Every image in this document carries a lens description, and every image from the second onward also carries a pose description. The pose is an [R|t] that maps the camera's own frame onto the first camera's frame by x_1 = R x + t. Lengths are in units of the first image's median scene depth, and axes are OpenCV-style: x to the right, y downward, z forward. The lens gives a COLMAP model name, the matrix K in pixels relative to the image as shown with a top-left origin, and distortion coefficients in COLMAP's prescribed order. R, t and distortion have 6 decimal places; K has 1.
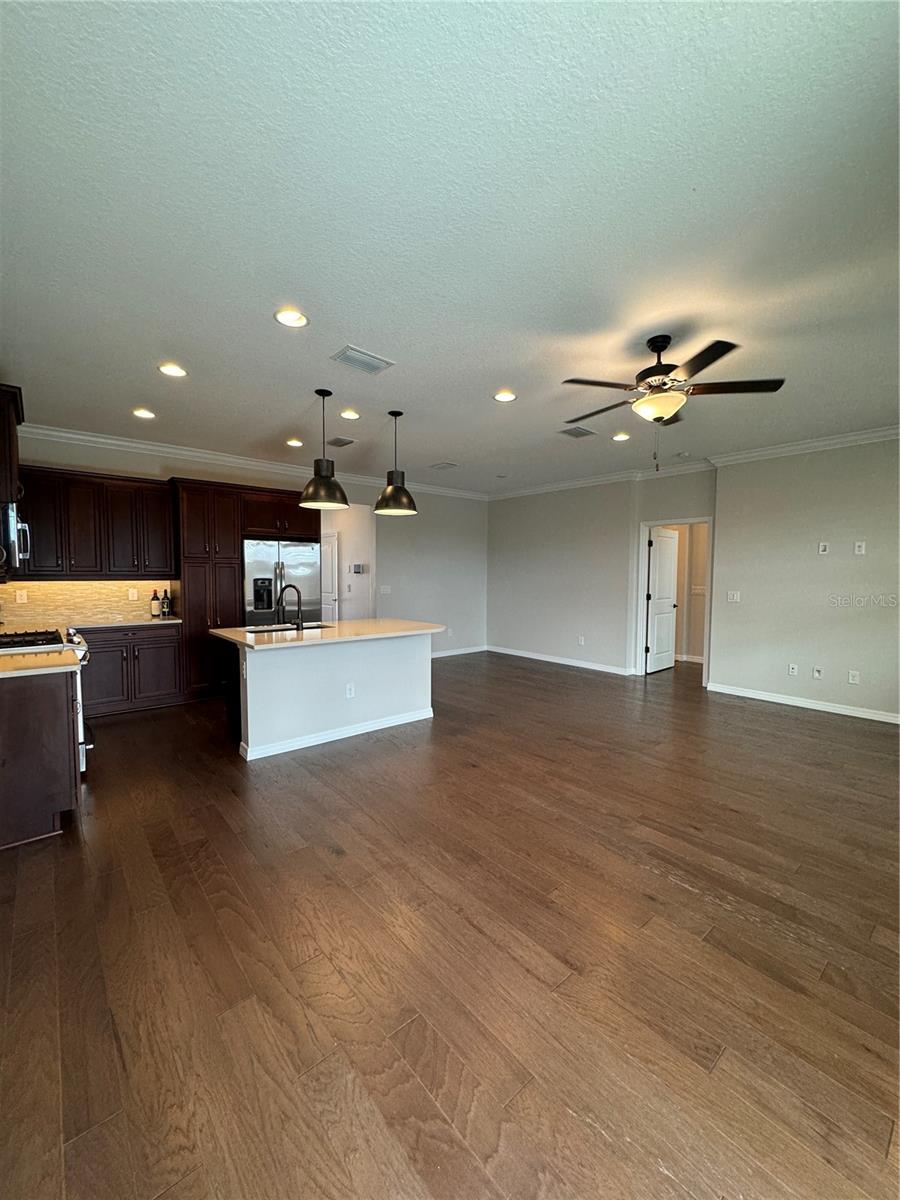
lens RADIAL K [[480.0, 0, 450.0], [0, 480.0, 600.0], [0, 0, 1]] dist [-0.000238, 0.000361]
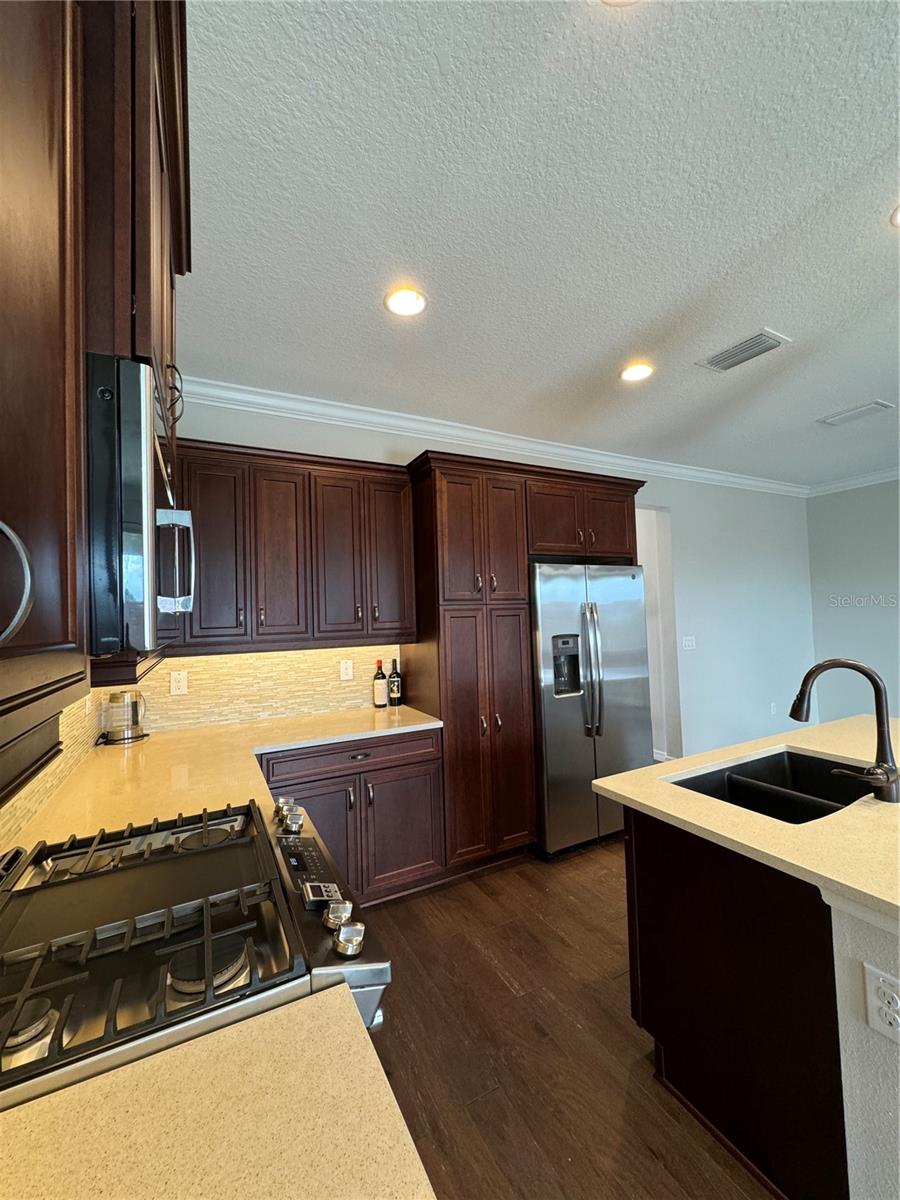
lens RADIAL K [[480.0, 0, 450.0], [0, 480.0, 600.0], [0, 0, 1]] dist [-0.000238, 0.000361]
pose [[0.974008, -0.043415, -0.222313, -0.431289], [0.023442, 0.995510, -0.091706, -0.041134], [0.225296, 0.084111, 0.970653, 0.491242]]
